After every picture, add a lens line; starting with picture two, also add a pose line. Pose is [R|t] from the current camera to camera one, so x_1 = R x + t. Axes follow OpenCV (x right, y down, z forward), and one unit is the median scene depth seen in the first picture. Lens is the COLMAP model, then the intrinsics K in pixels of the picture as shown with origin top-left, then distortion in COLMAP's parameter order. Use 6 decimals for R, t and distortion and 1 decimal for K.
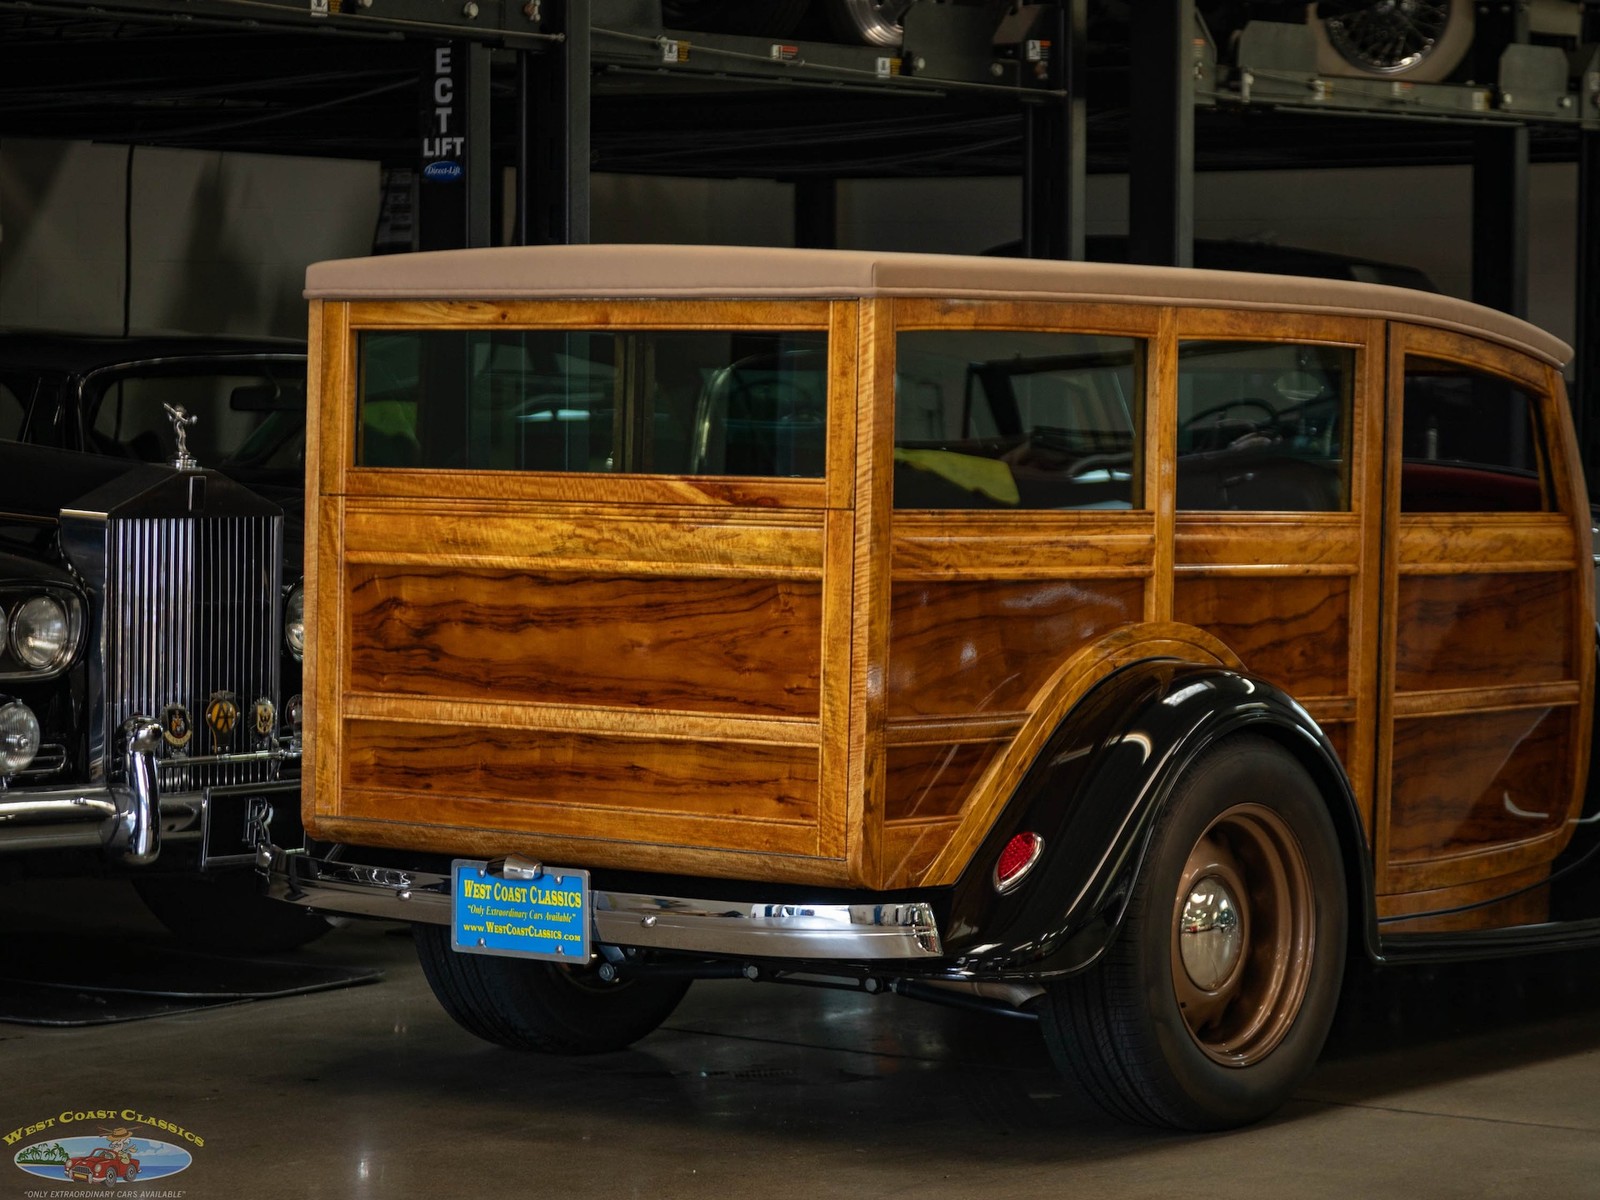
lens RADIAL K [[5216.4, 0, 804.8], [0, 5216.4, 639.0], [0, 0, 1]] dist [-0.036727, 0.750454]
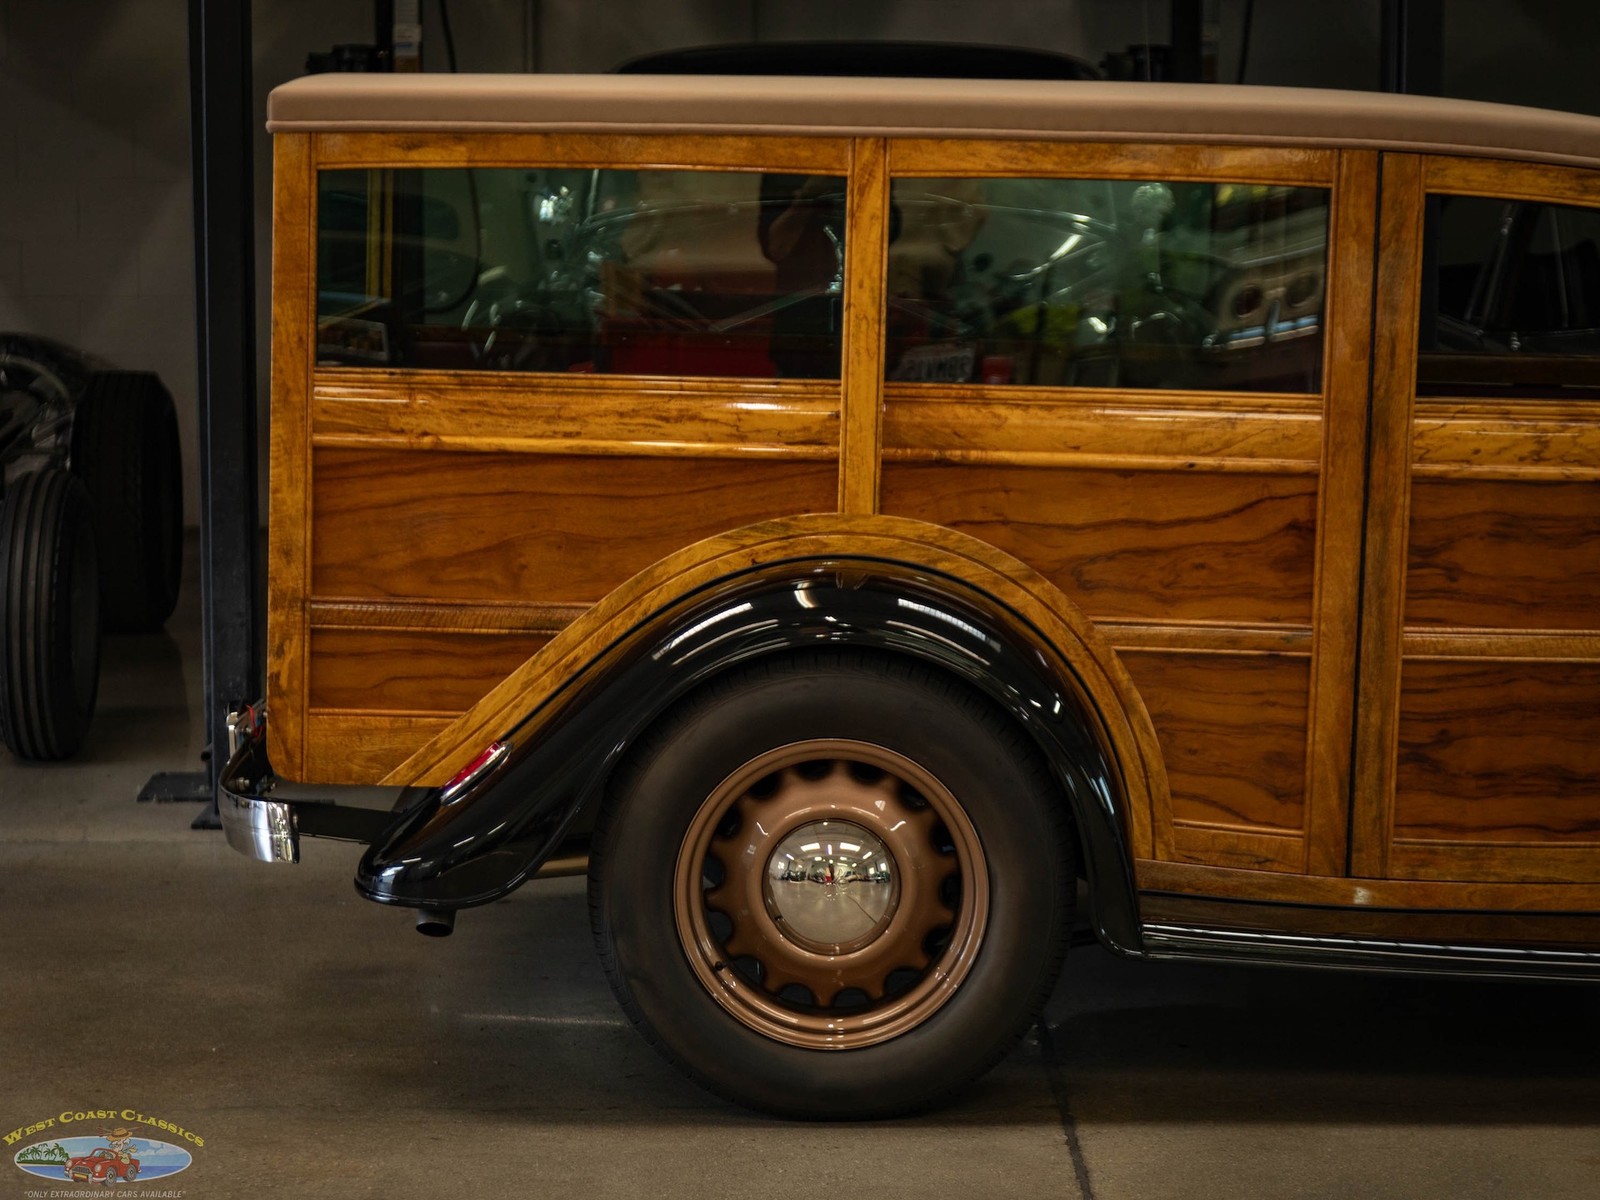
lens RADIAL K [[3934.0, 0, 795.4], [0, 3934.0, 602.6], [0, 0, 1]] dist [-0.019463, 0.263939]
pose [[0.591229, 0.083528, -0.802166, 0.657181], [-0.043864, 0.996481, 0.071432, -0.038931], [0.805310, -0.007046, 0.592813, 0.704832]]
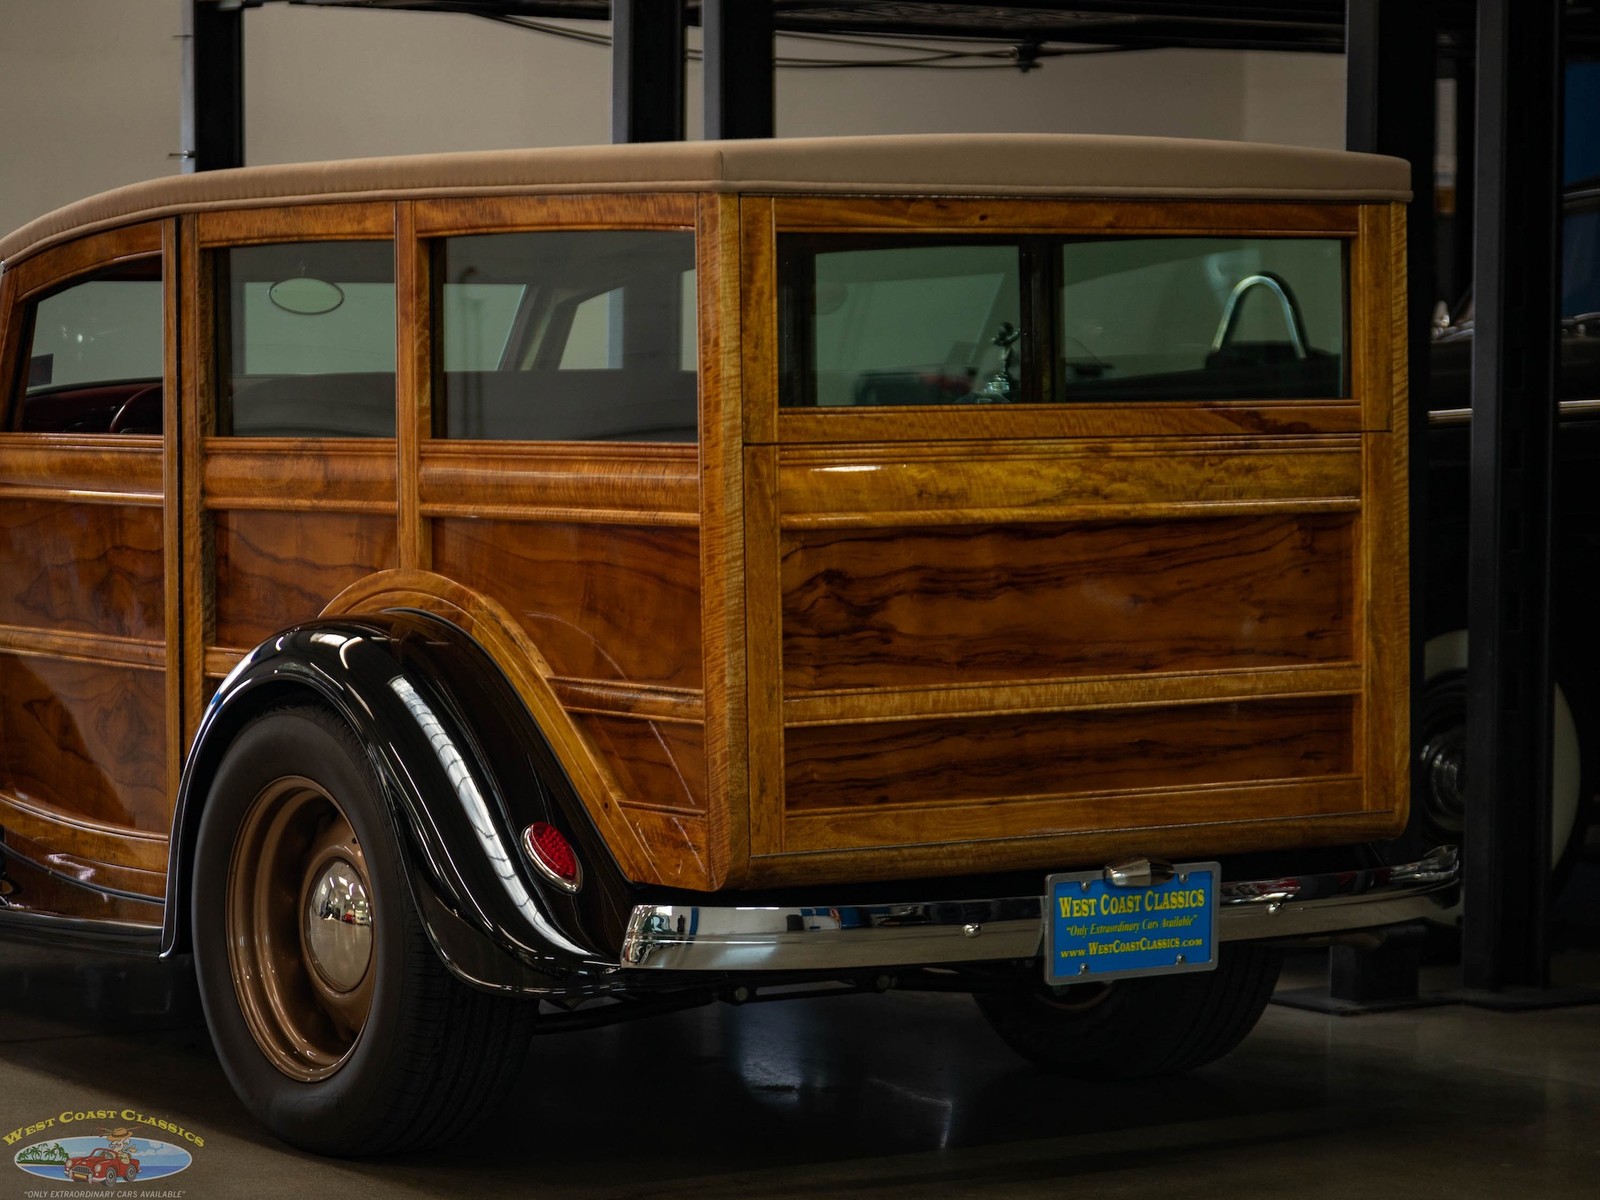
lens RADIAL K [[5216.4, 0, 804.8], [0, 5216.4, 639.0], [0, 0, 1]] dist [-0.036727, 0.750454]
pose [[0.309732, -0.070000, 0.948244, -0.850075], [0.053522, 0.996989, 0.056116, -0.042993], [-0.949316, 0.033371, 0.312546, 0.767111]]
